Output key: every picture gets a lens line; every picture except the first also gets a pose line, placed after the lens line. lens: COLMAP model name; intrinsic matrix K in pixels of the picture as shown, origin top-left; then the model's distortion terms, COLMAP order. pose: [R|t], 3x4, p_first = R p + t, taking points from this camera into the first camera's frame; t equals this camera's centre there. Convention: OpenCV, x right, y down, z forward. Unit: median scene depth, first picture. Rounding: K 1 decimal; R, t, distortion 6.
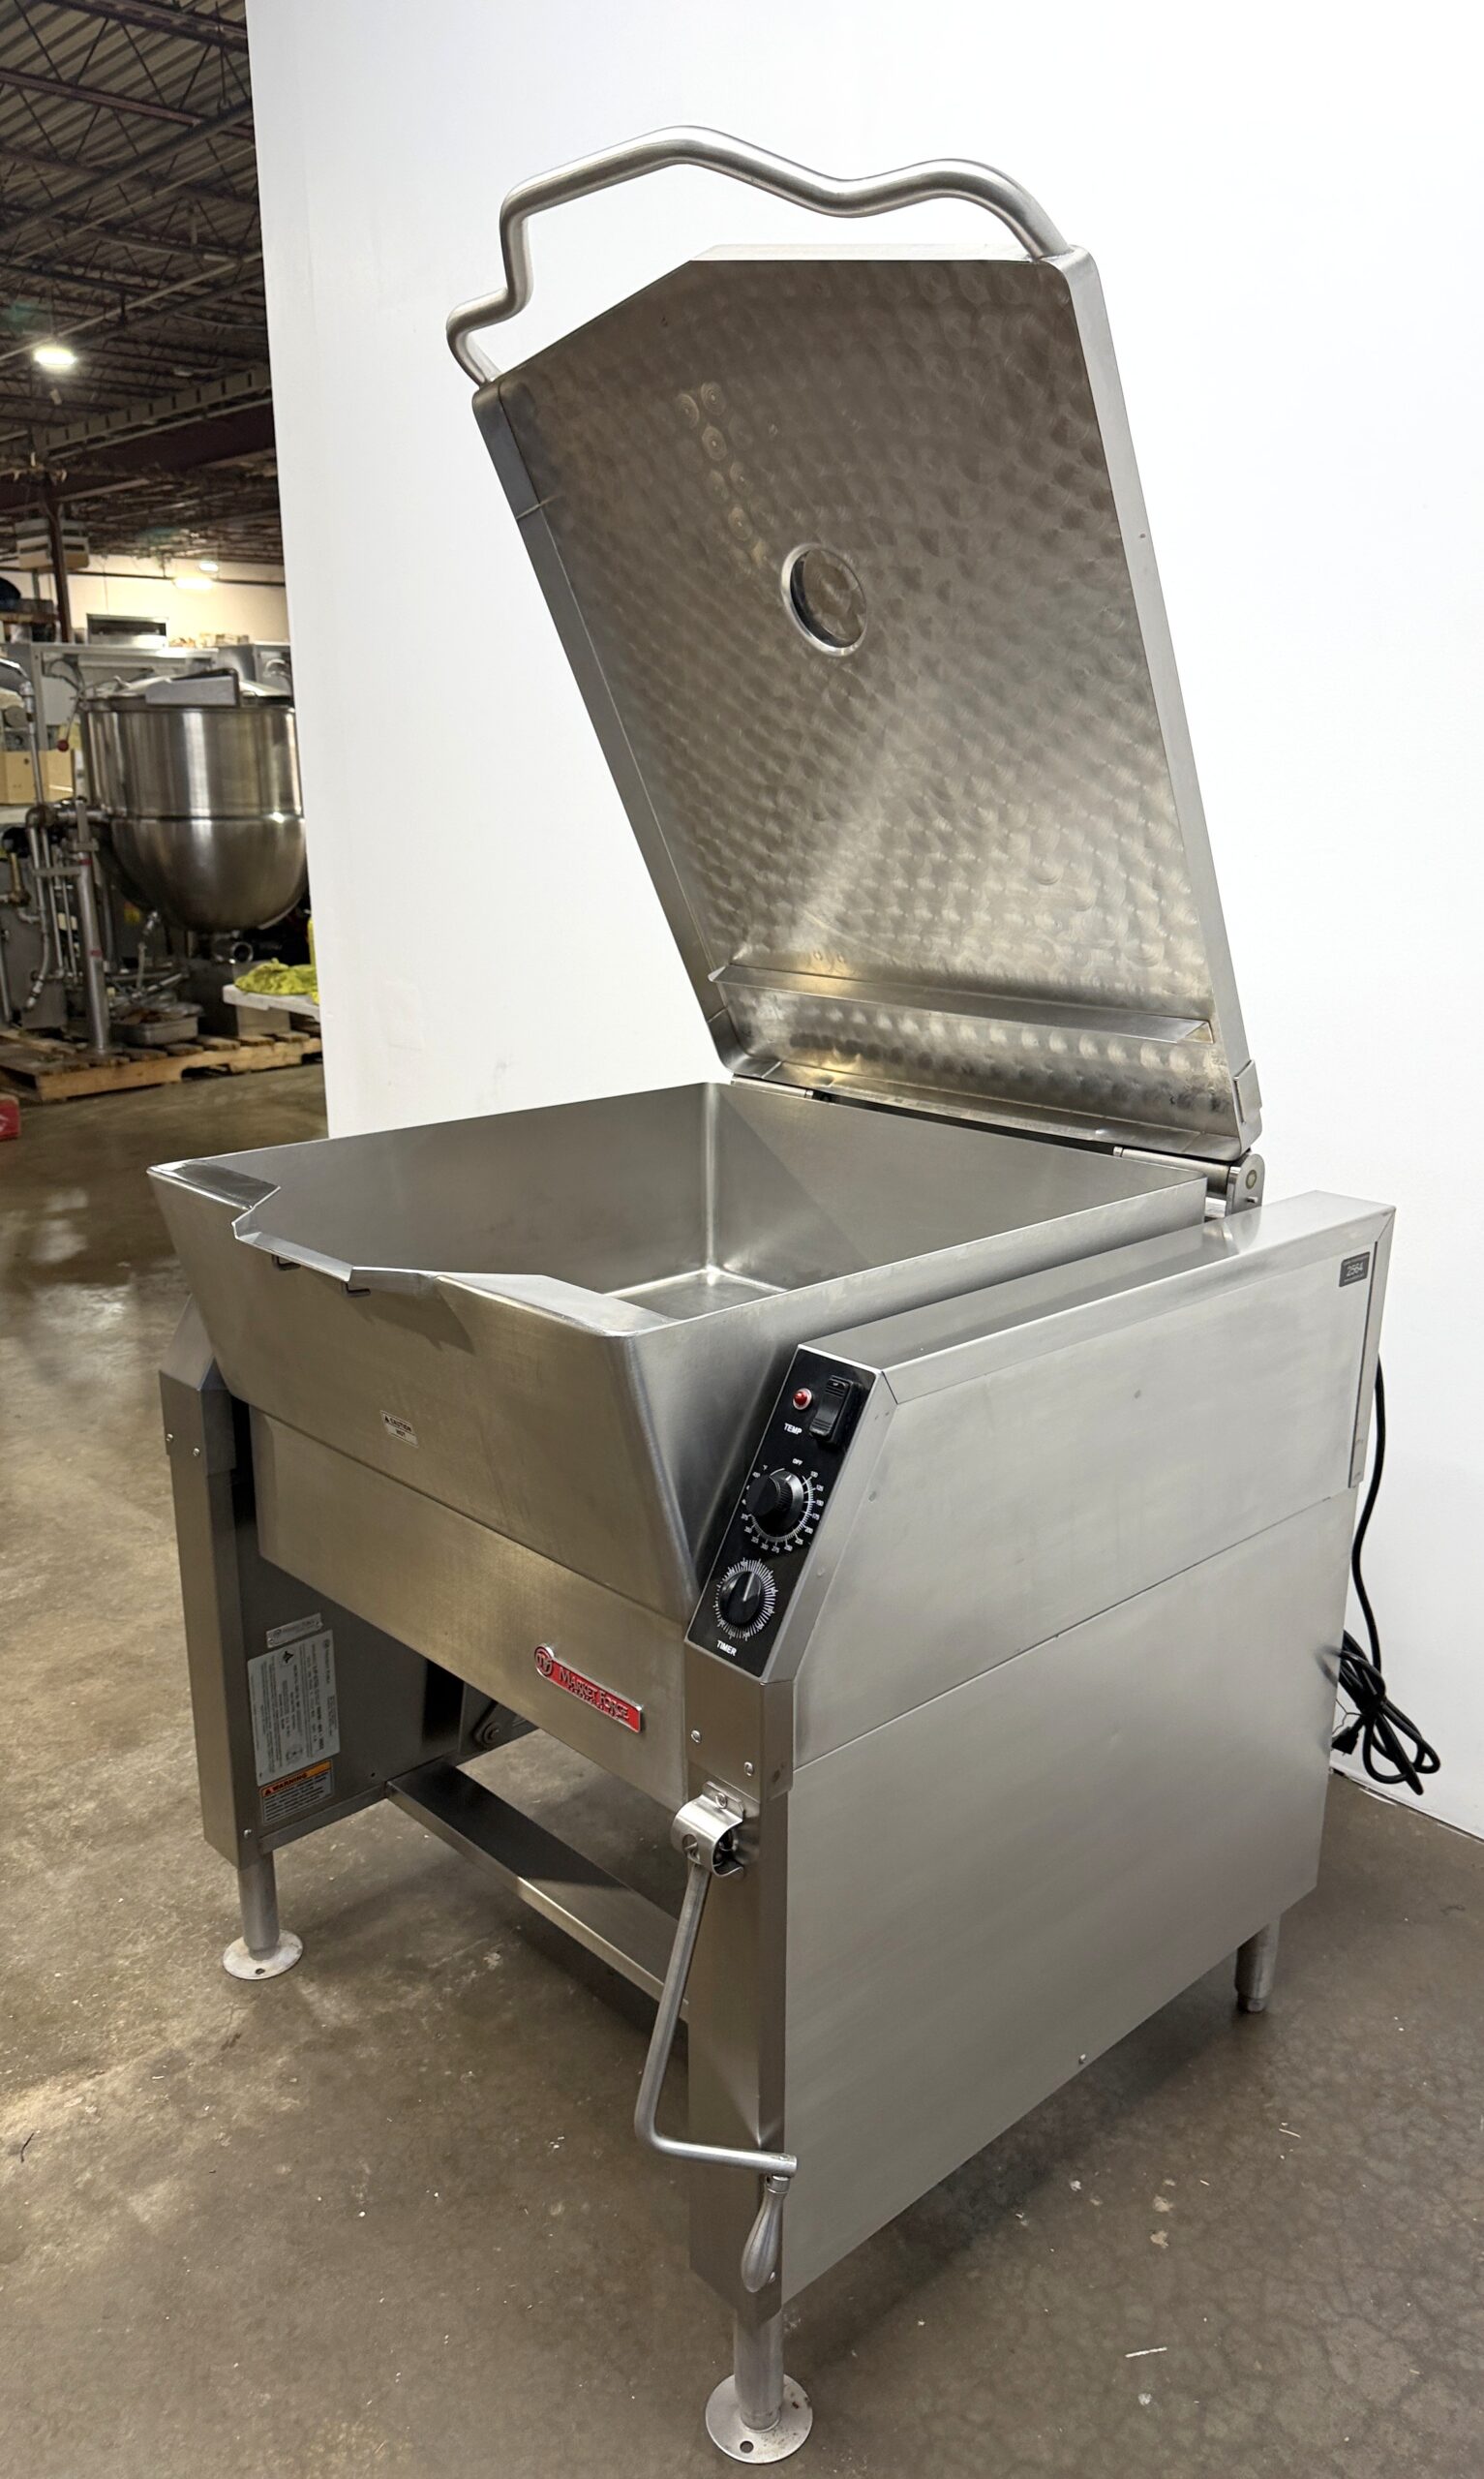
lens RADIAL K [[1875.5, 0, 759.1], [0, 1875.5, 1249.5], [0, 0, 1]] dist [0.009808, -0.012900]
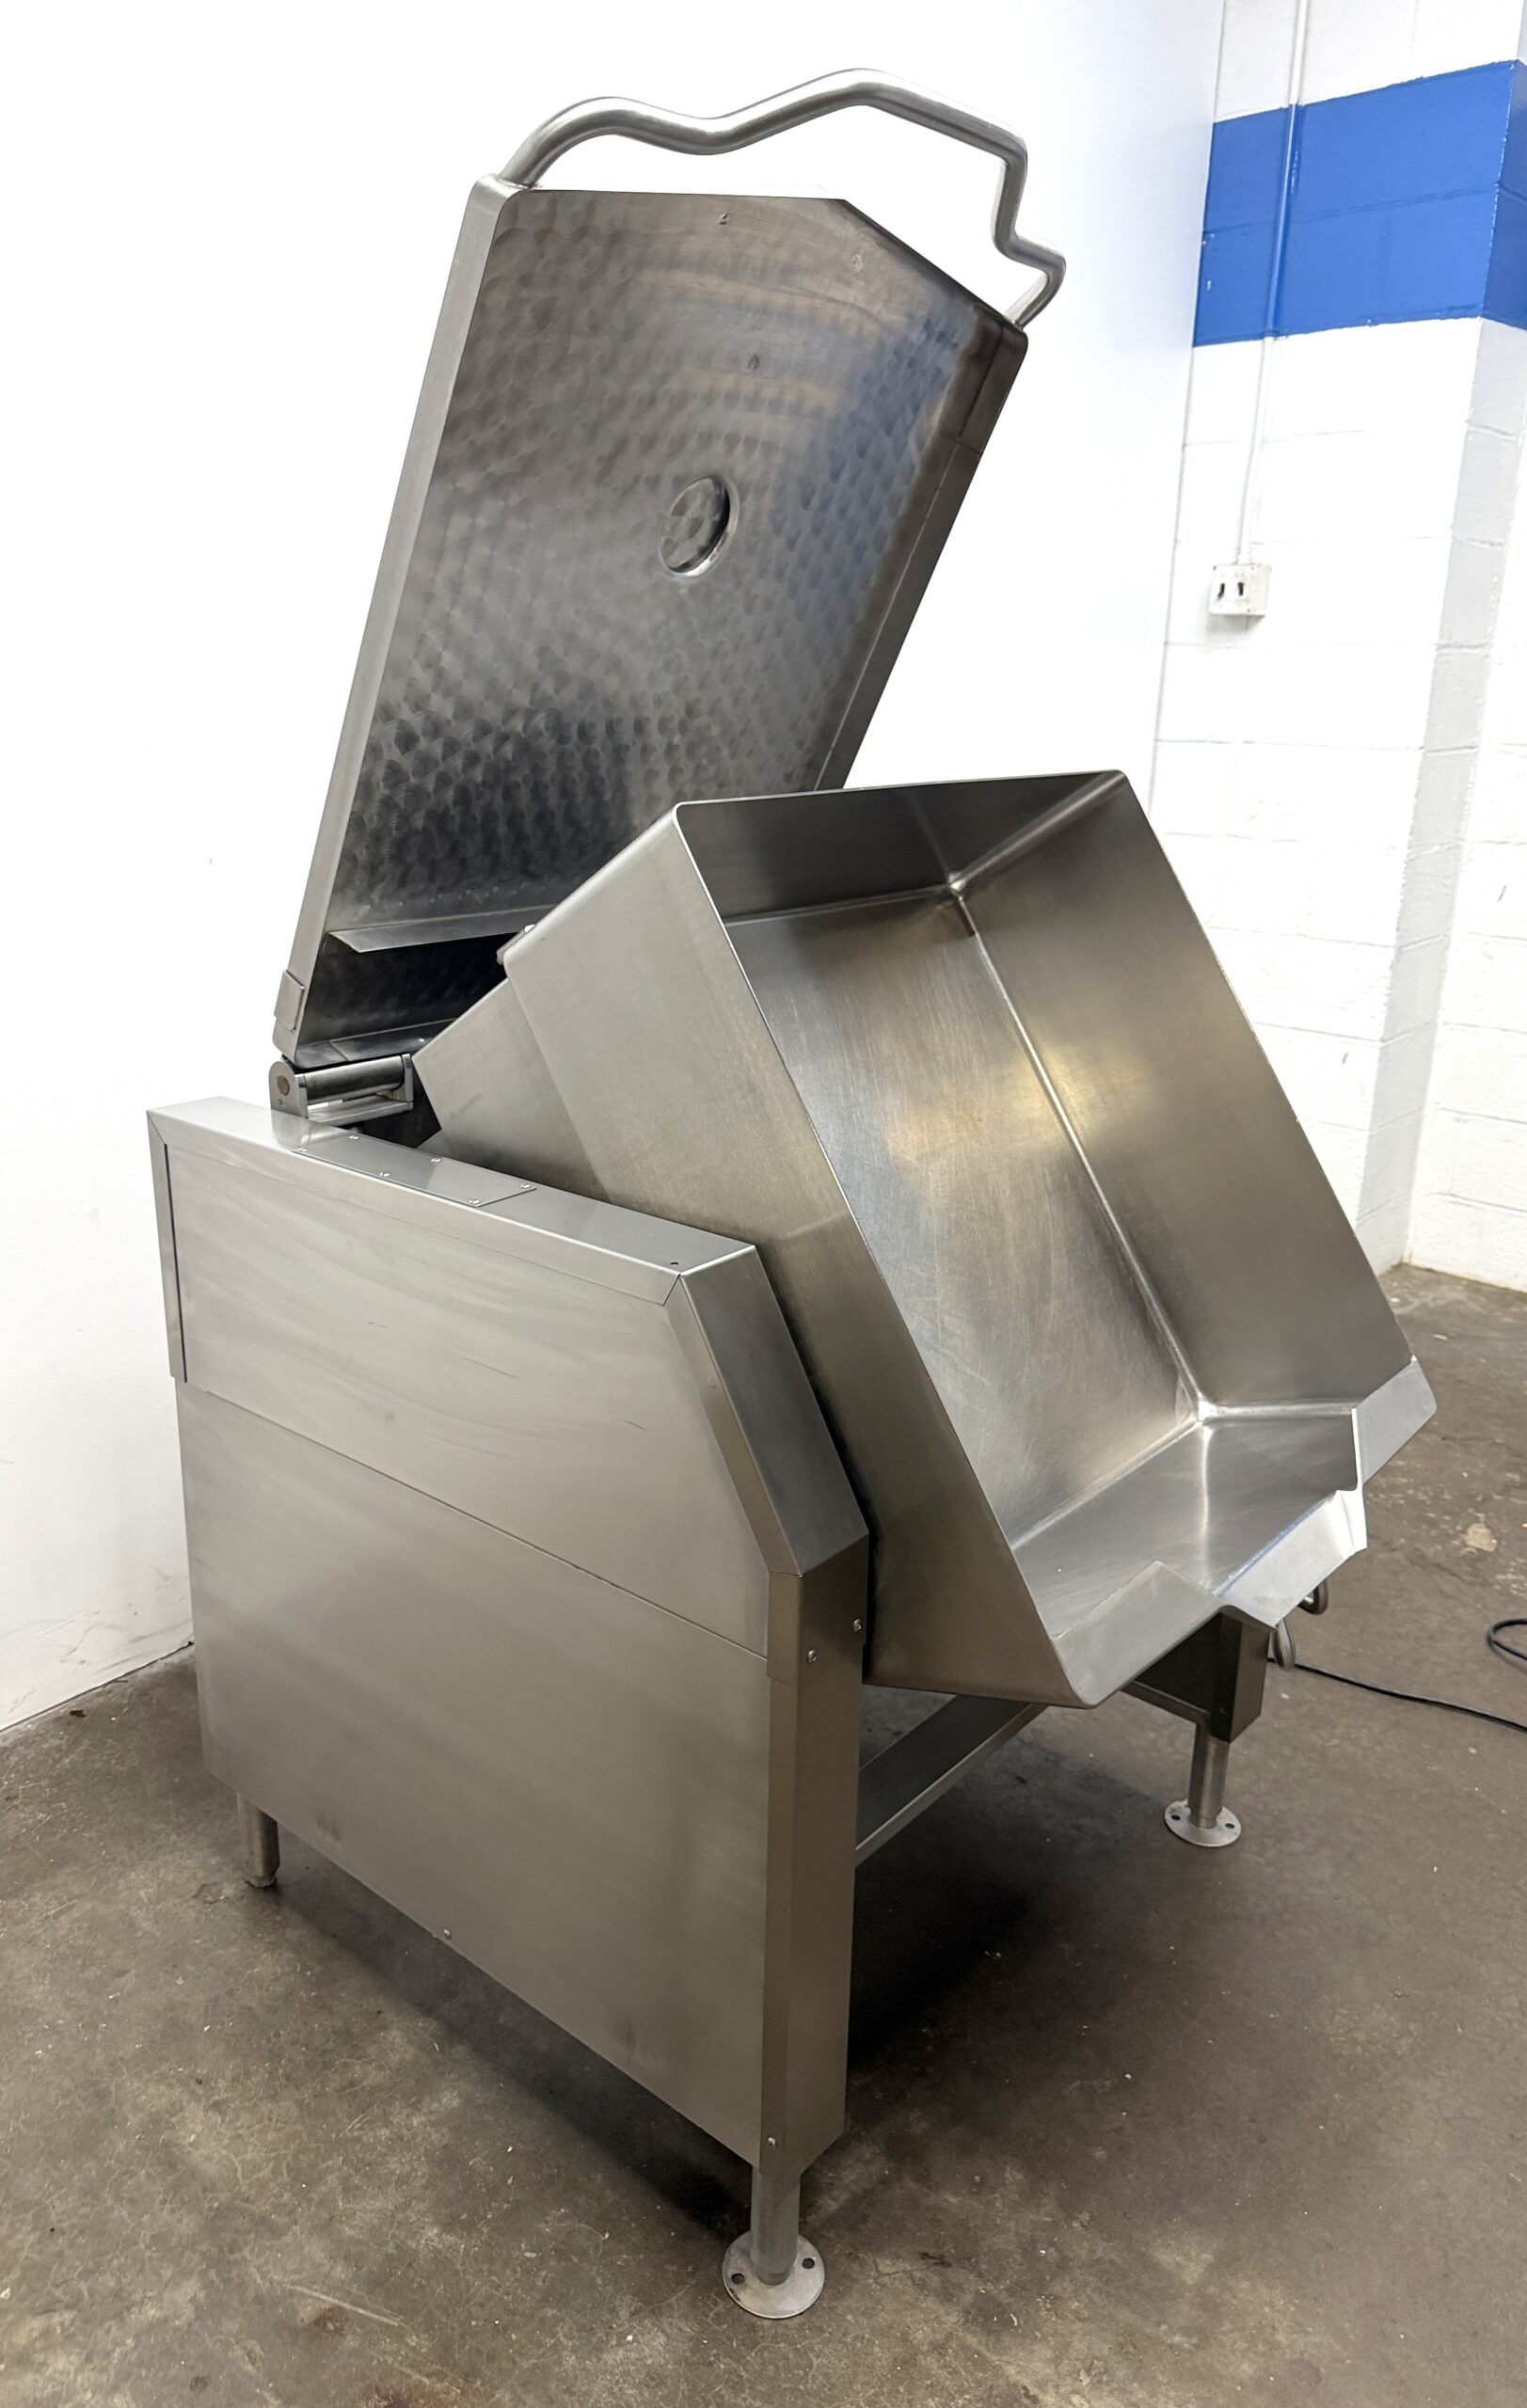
lens RADIAL K [[1708.6, 0, 696.3], [0, 1708.6, 1175.0], [0, 0, 1]] dist [-0.006560, -0.005768]
pose [[-0.091137, -0.280549, 0.955503, -0.906398], [0.260803, 0.919283, 0.294790, -0.278419], [-0.961081, 0.276064, -0.010612, 1.042434]]
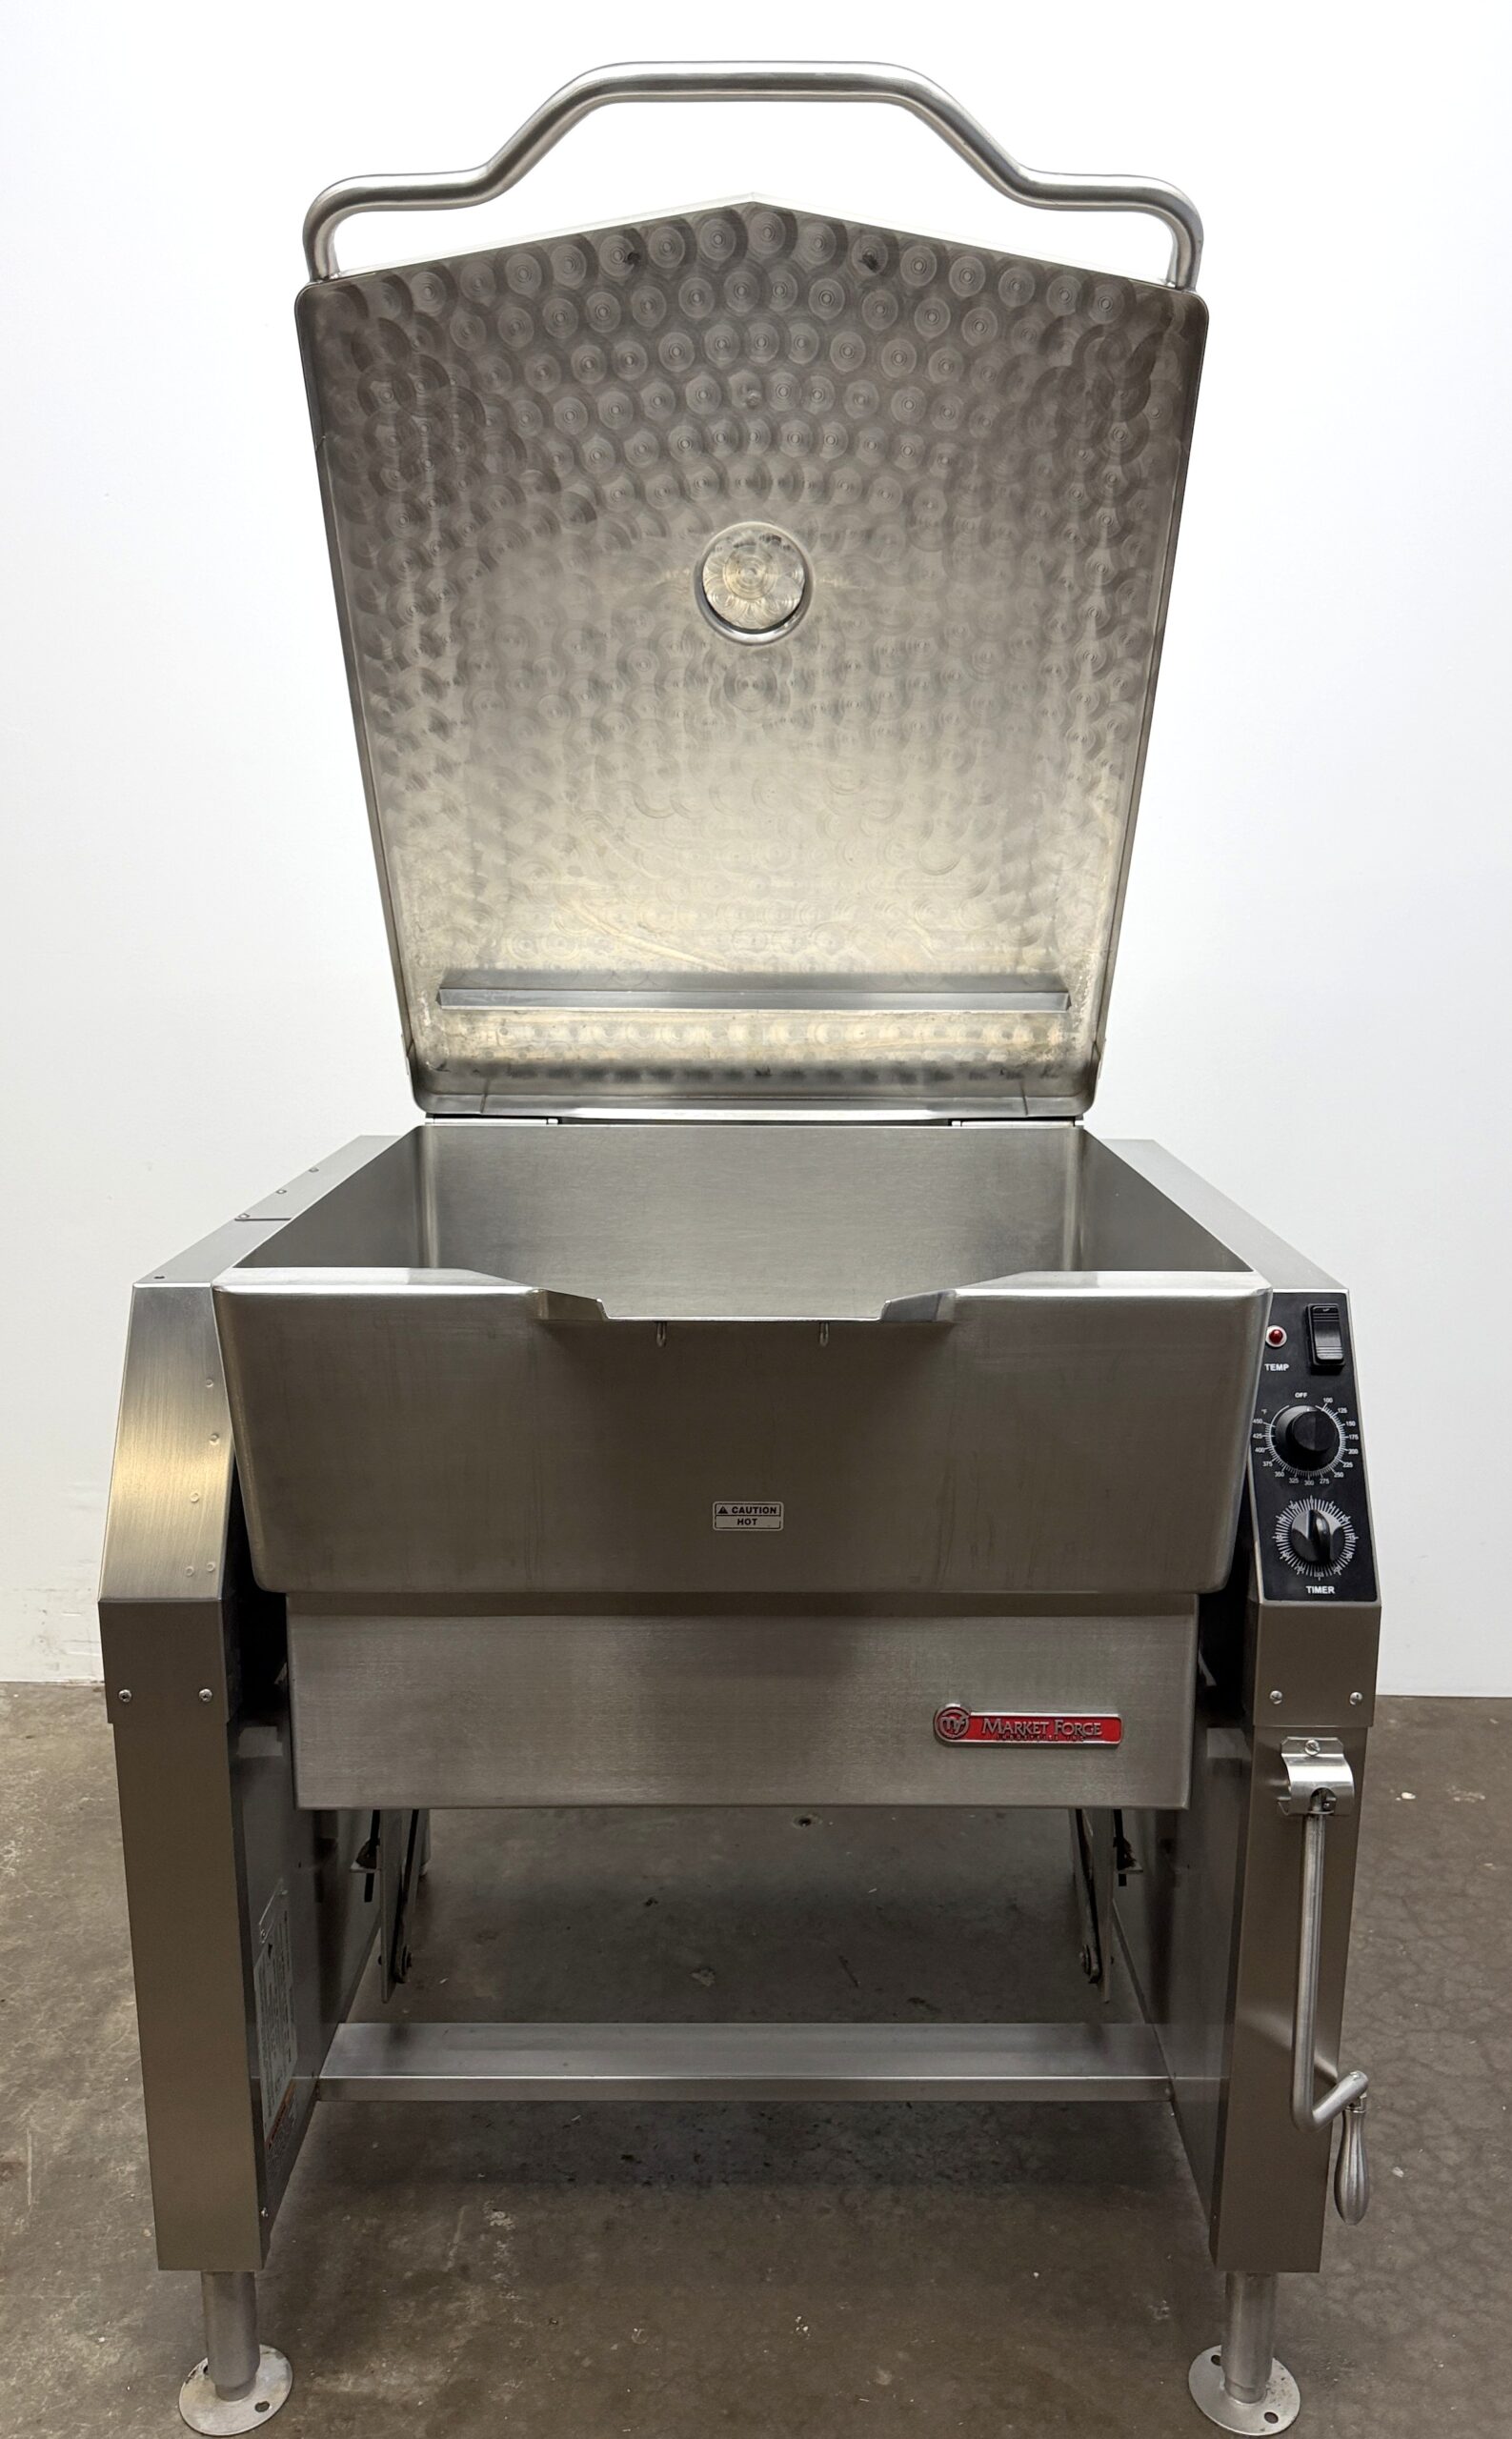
lens RADIAL K [[1761.3, 0, 786.0], [0, 1761.3, 1241.3], [0, 0, 1]] dist [-0.026213, 0.014837]
pose [[0.676724, -0.147060, 0.721400, -0.612709], [0.192720, 0.981066, 0.019209, -0.029898], [-0.710566, 0.126029, 0.692252, 0.382677]]
